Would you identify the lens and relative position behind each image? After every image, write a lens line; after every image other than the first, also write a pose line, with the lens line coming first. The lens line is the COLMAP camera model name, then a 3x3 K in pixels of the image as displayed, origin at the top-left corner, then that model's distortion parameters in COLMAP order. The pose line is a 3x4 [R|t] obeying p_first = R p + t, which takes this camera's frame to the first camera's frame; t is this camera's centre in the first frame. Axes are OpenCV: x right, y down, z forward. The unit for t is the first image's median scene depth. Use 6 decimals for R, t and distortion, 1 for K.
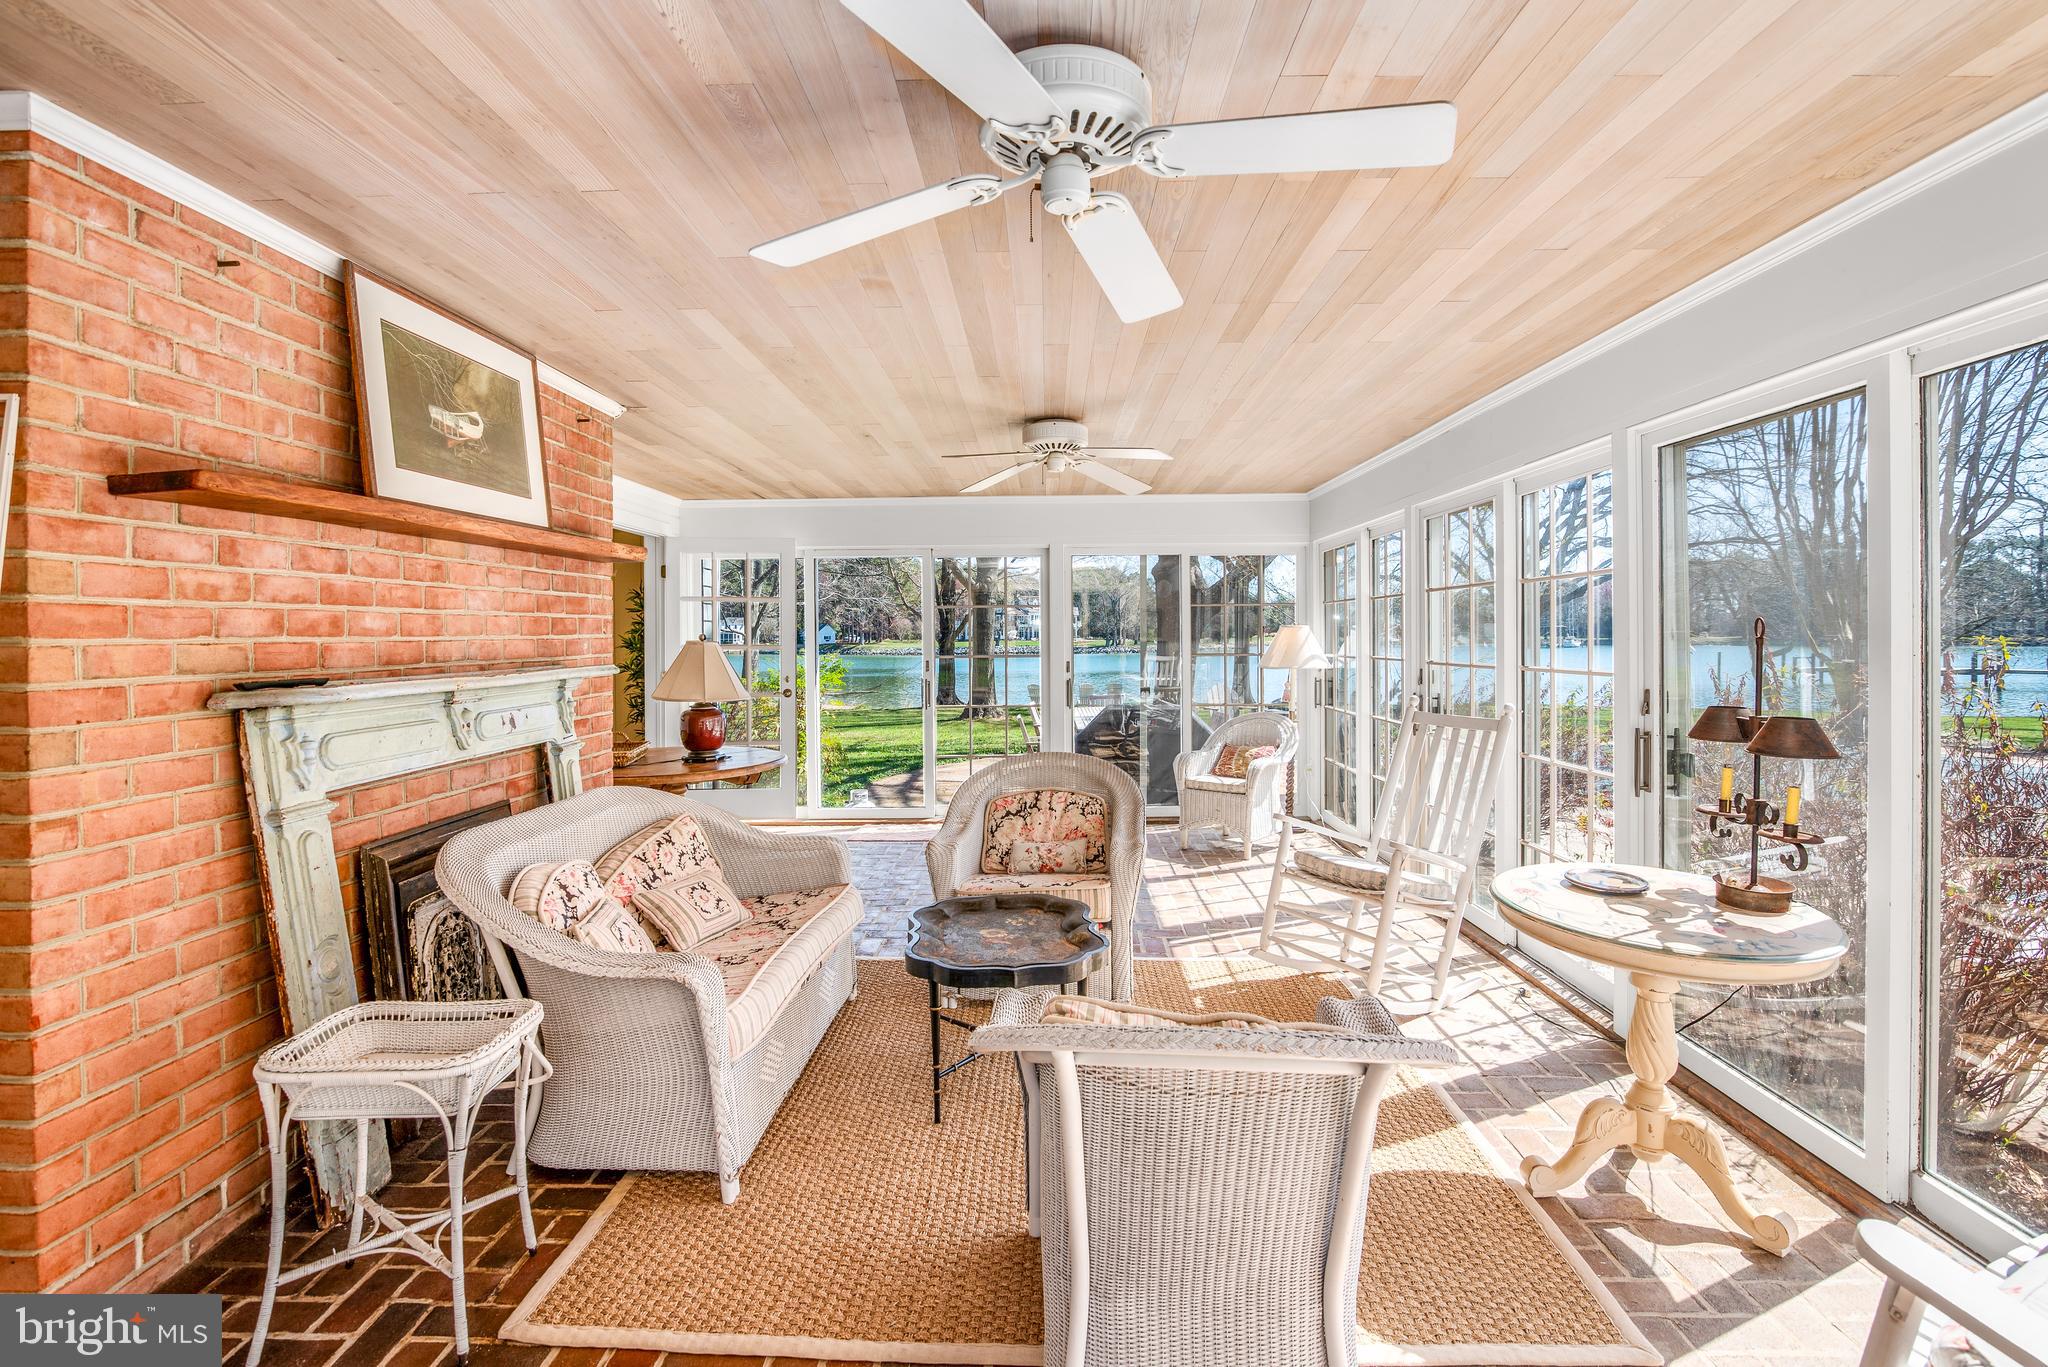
lens RADIAL K [[949.6, 0, 1045.6], [0, 949.6, 635.8], [0, 0, 1]] dist [-0.024703, 0.002107]
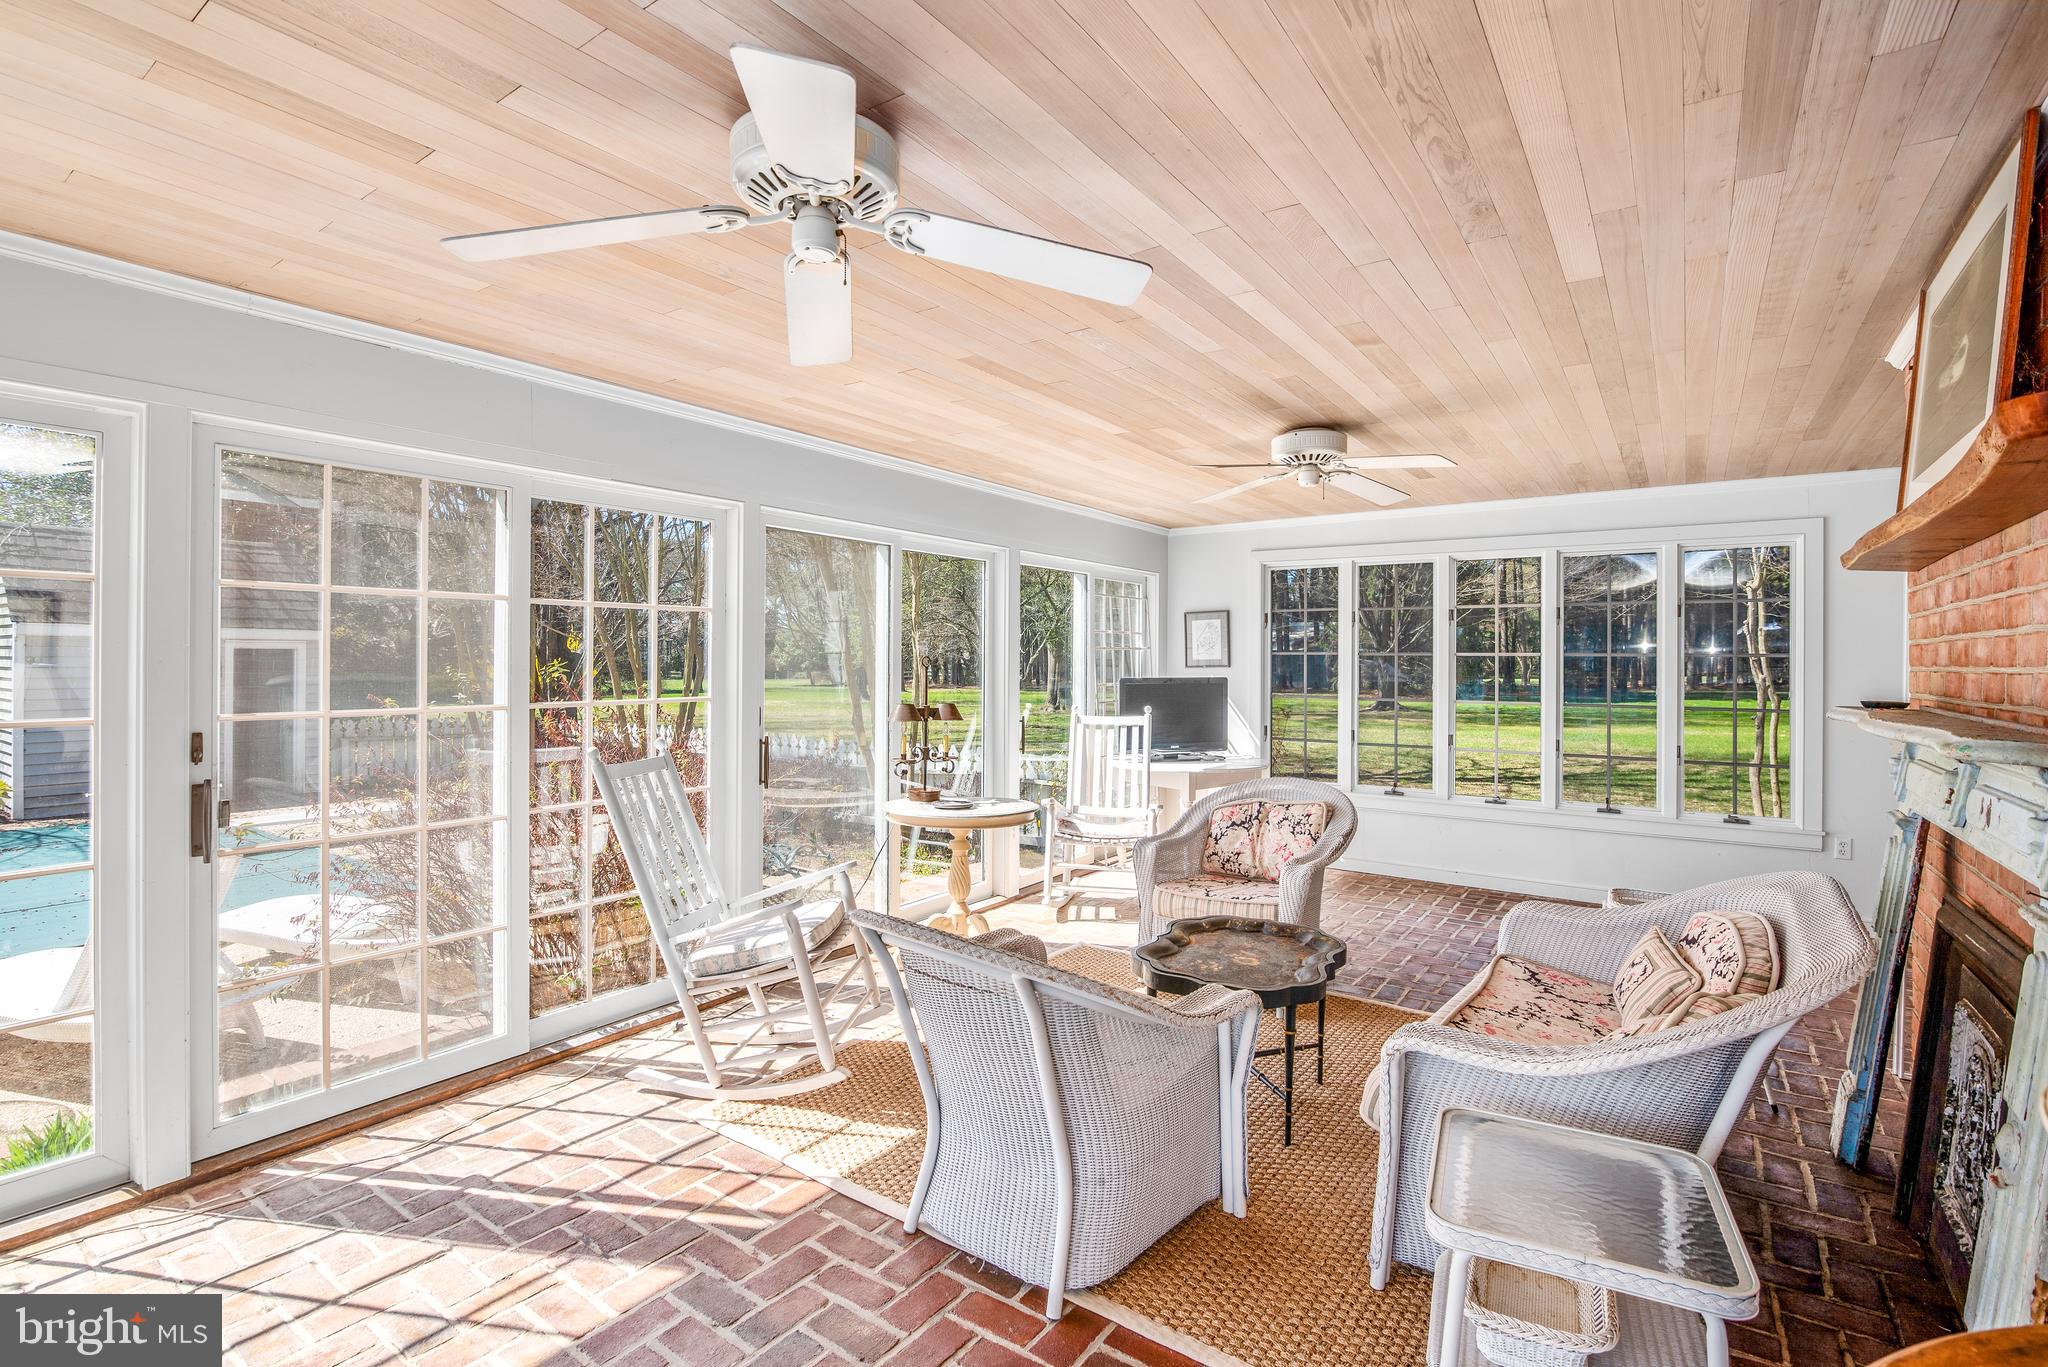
lens RADIAL K [[949.6, 0, 1025.5], [0, 949.6, 668.5], [0, 0, 1]] dist [-0.024703, 0.002107]
pose [[-0.826237, -0.004851, 0.563302, -0.489518], [-0.001807, 0.999981, 0.005961, -0.006604], [-0.563320, 0.003907, -0.826230, 2.232924]]
